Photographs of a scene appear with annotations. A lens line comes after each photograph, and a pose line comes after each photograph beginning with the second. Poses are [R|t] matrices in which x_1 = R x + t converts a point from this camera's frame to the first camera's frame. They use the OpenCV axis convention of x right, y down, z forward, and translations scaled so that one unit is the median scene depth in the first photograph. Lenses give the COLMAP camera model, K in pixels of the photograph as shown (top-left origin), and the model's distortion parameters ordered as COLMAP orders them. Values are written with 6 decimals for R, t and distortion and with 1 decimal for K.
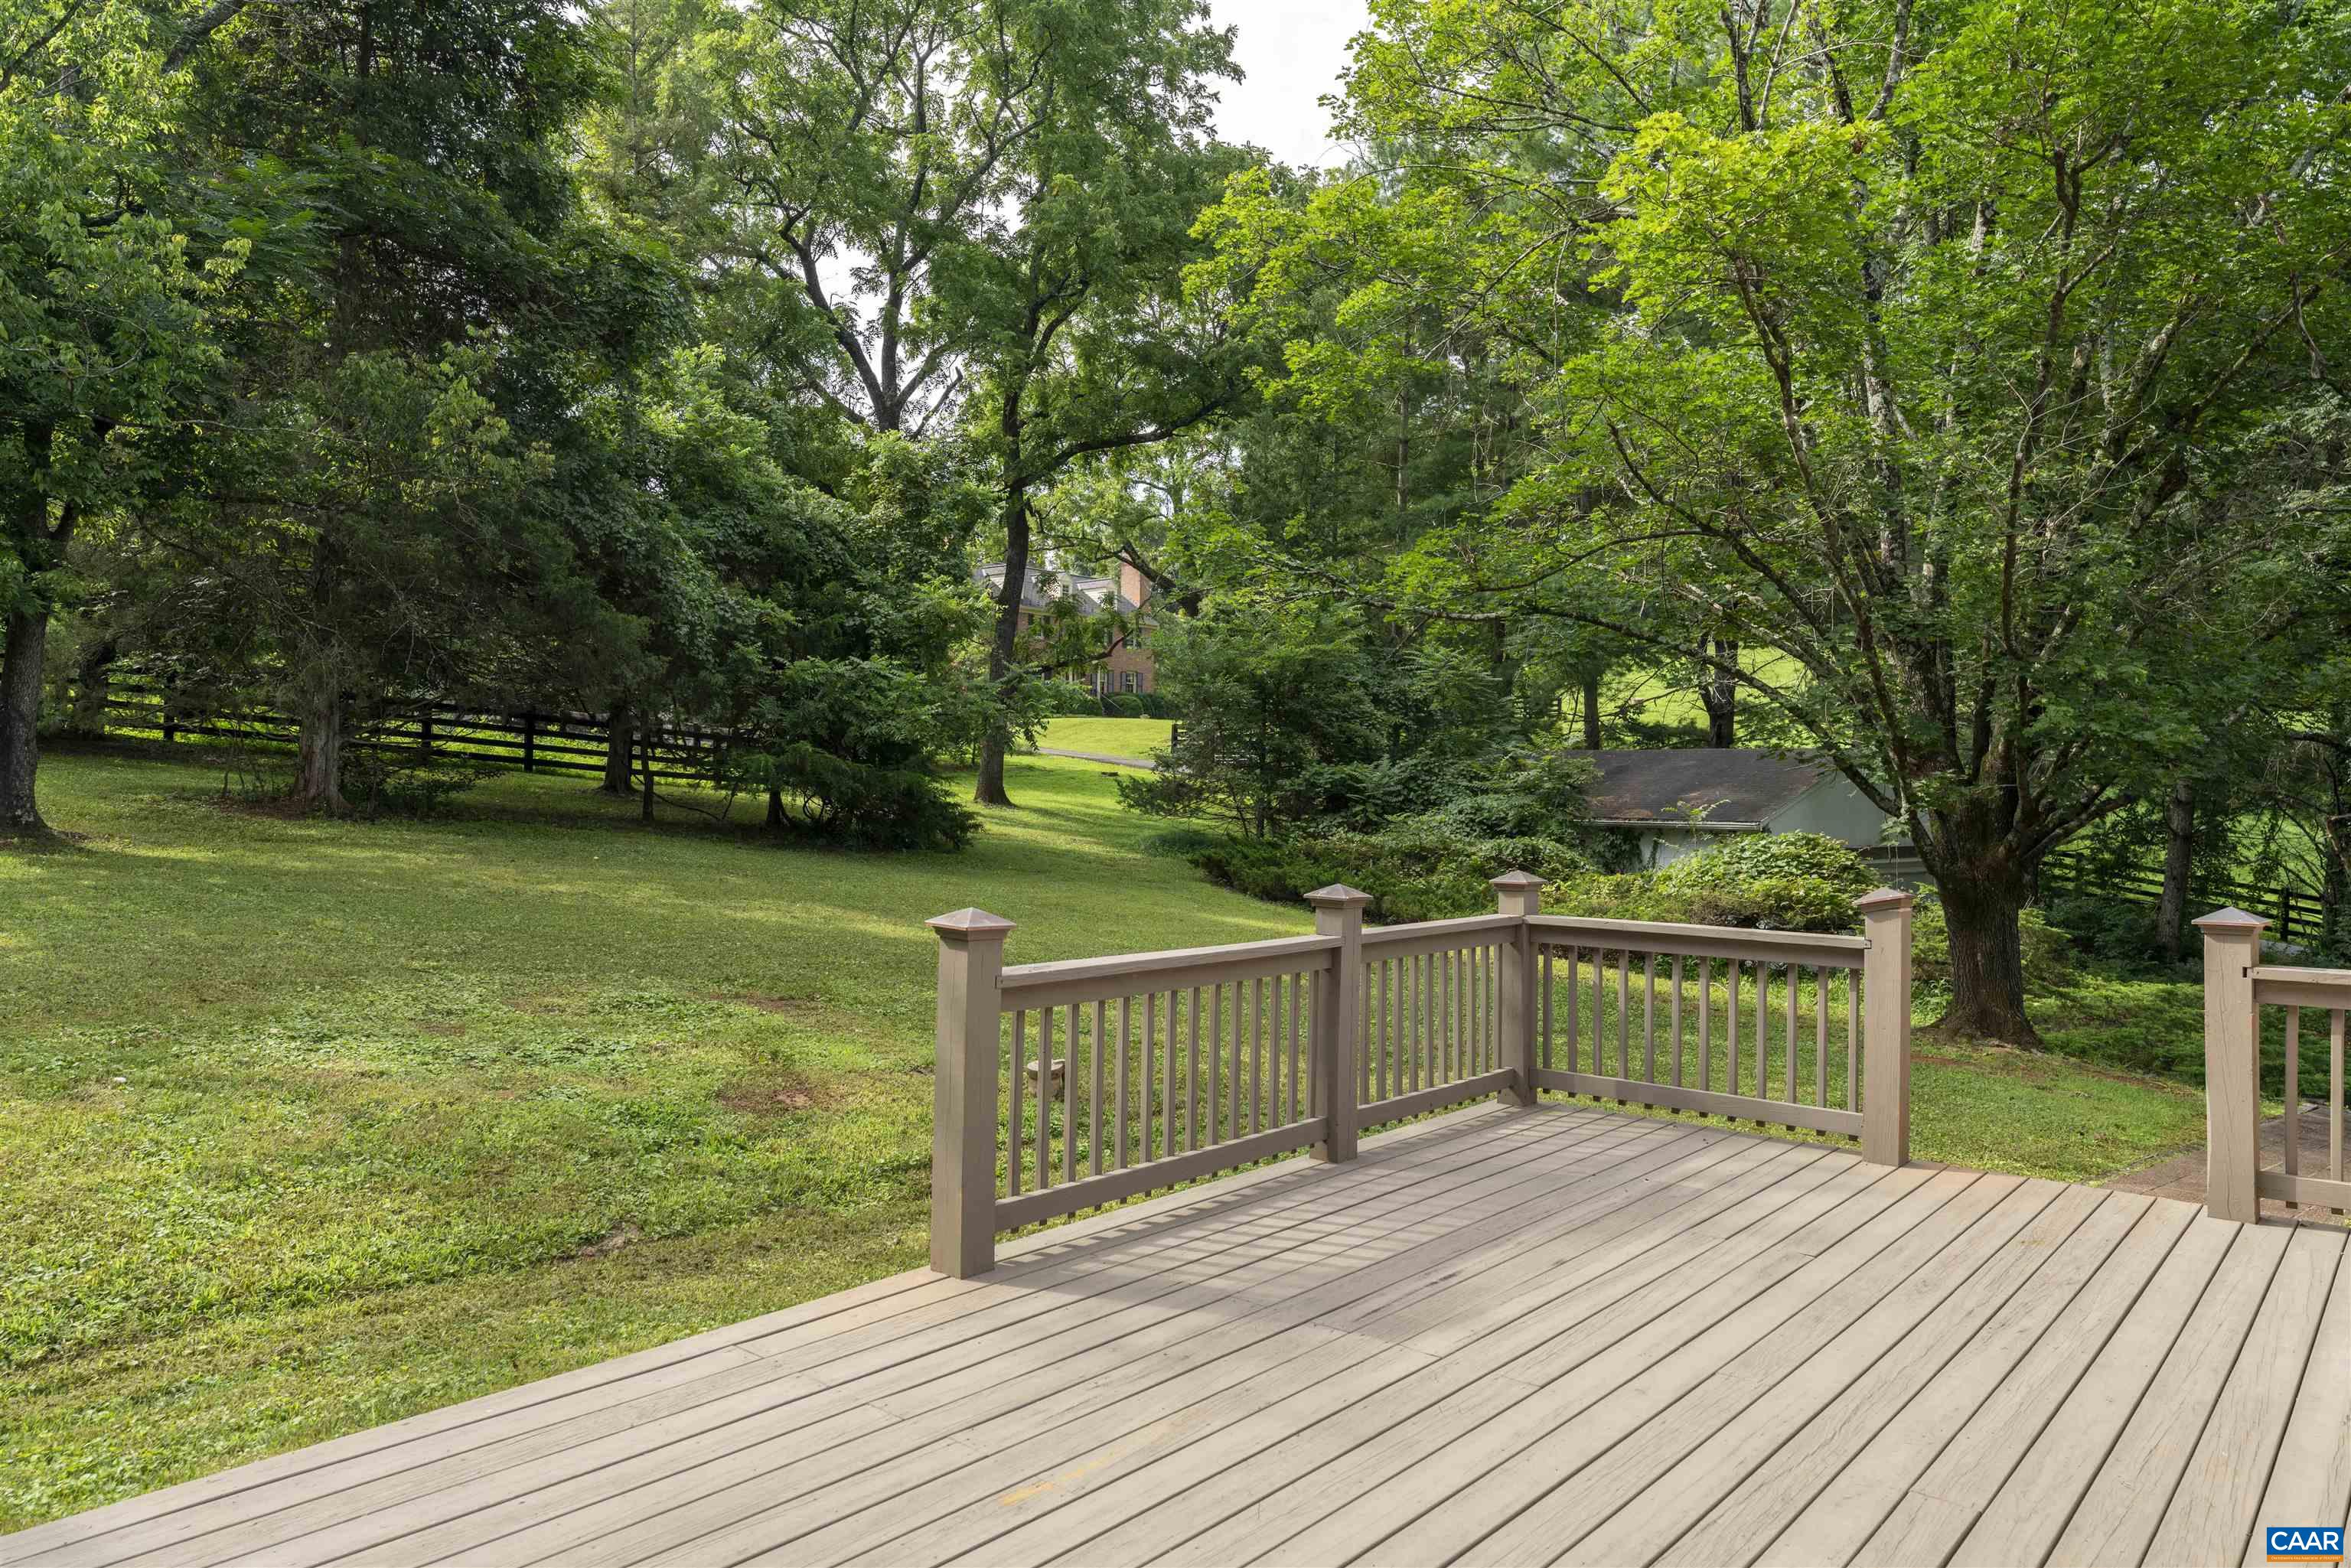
lens RADIAL K [[1547.6, 0, 1175.0], [0, 1547.6, 784.4], [0, 0, 1]] dist [0.000580, 0.000407]
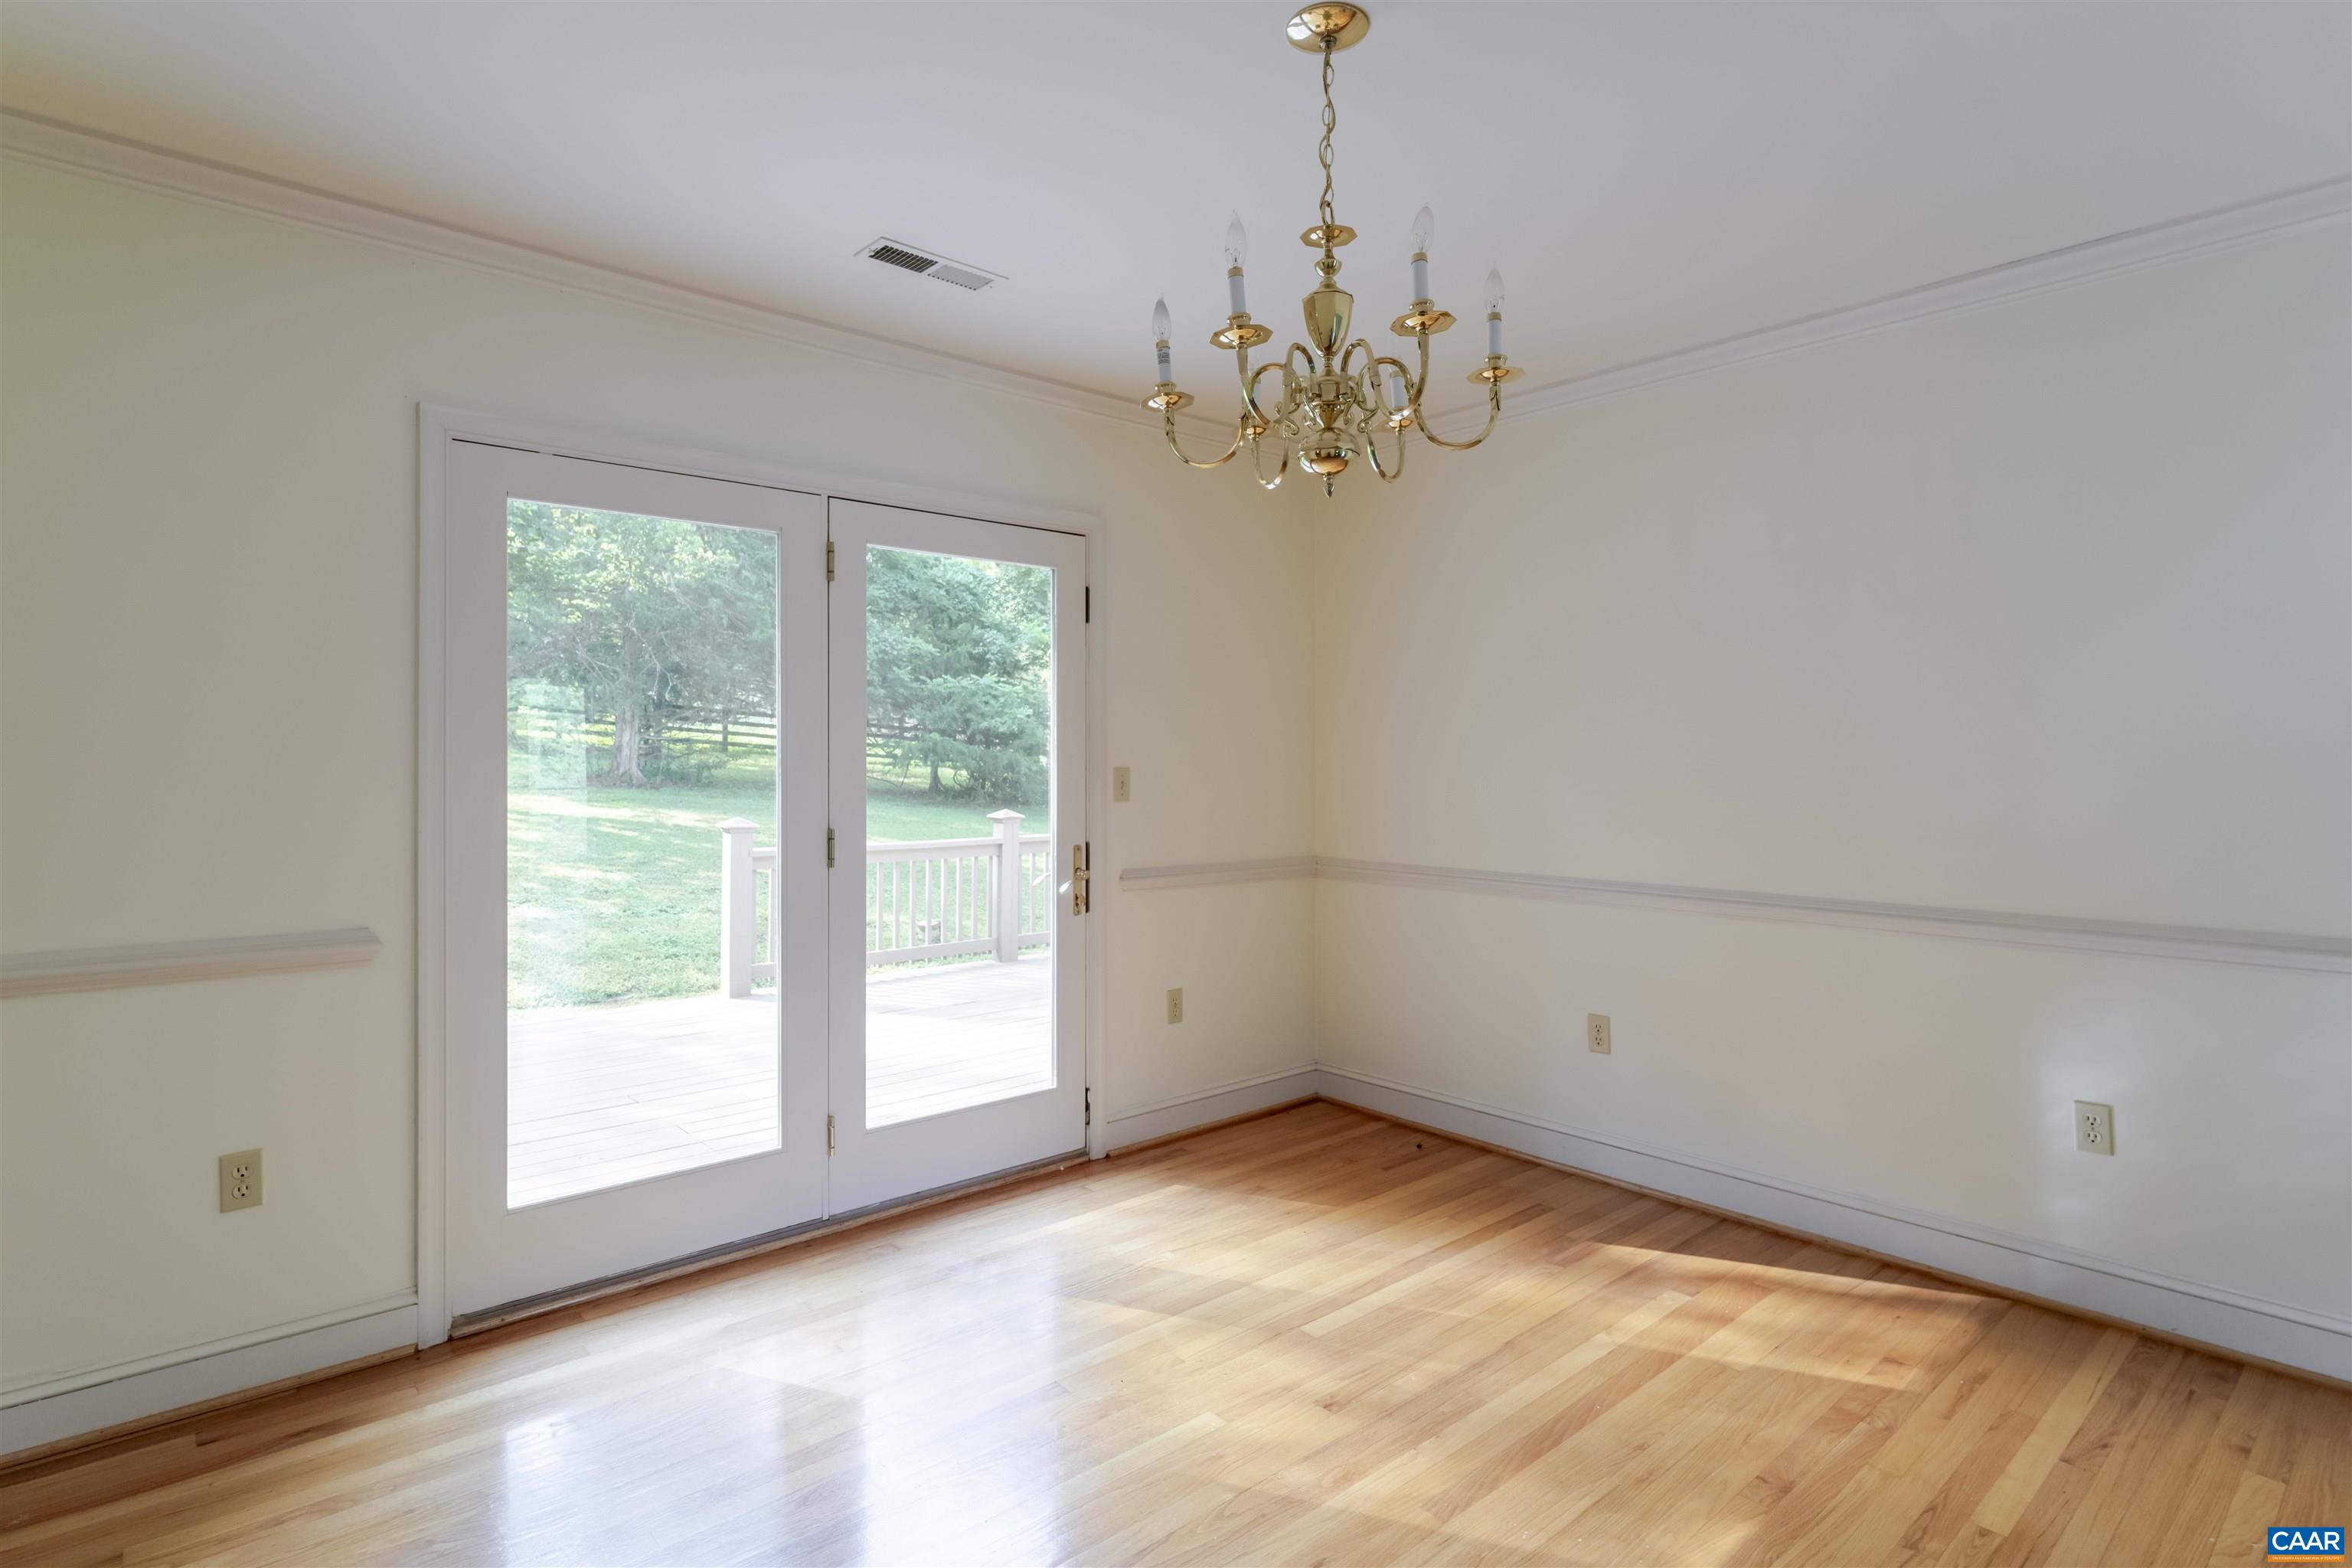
lens RADIAL K [[1199.0, 0, 1174.3], [0, 1199.0, 771.0], [0, 0, 1]] dist [-0.001013, -0.000935]
pose [[0.990010, -0.013017, -0.140394, 0.138453], [0.014088, 0.999879, 0.006635, 0.004002], [0.140290, -0.008547, 0.990074, -0.098601]]
